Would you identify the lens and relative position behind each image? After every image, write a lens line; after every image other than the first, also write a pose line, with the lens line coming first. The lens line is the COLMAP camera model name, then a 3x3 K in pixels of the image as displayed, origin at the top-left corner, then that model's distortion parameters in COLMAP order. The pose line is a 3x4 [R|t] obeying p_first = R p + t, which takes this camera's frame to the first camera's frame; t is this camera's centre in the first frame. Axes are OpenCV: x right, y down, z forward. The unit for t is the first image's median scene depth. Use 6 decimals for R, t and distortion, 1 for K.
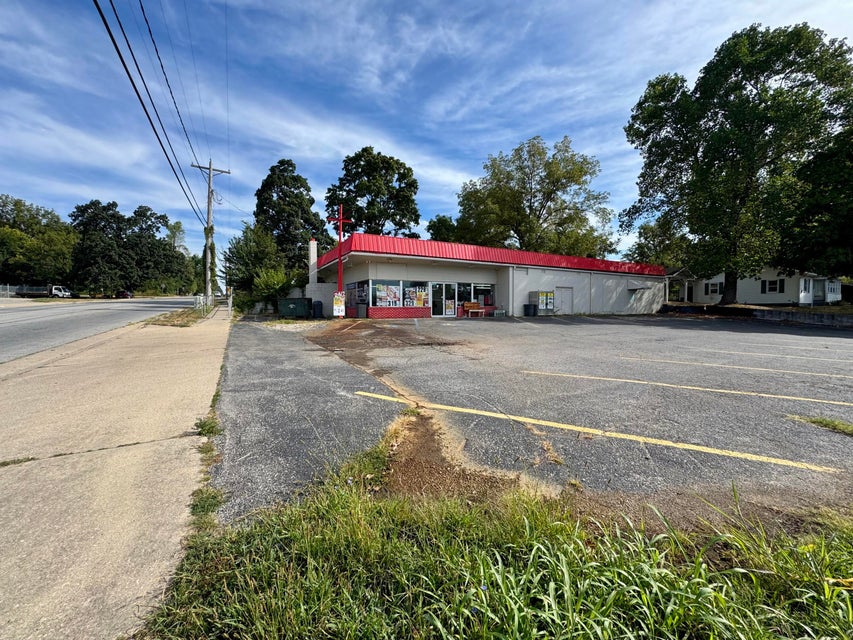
lens RADIAL K [[339.3, 0, 426.6], [0, 339.3, 319.3], [0, 0, 1]] dist [-0.000415, -0.000618]
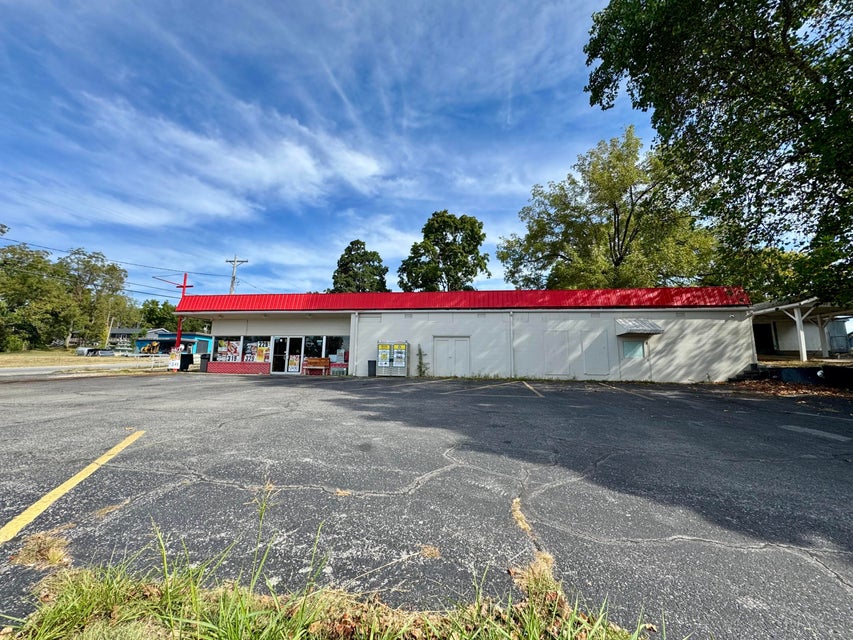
lens RADIAL K [[340.0, 0, 424.9], [0, 340.0, 310.0], [0, 0, 1]] dist [0.000194, 0.000075]
pose [[0.795176, -0.088772, -0.599846, 0.805247], [-0.037958, 0.979999, -0.195350, -0.009688], [0.605190, 0.178106, 0.775901, 0.433729]]
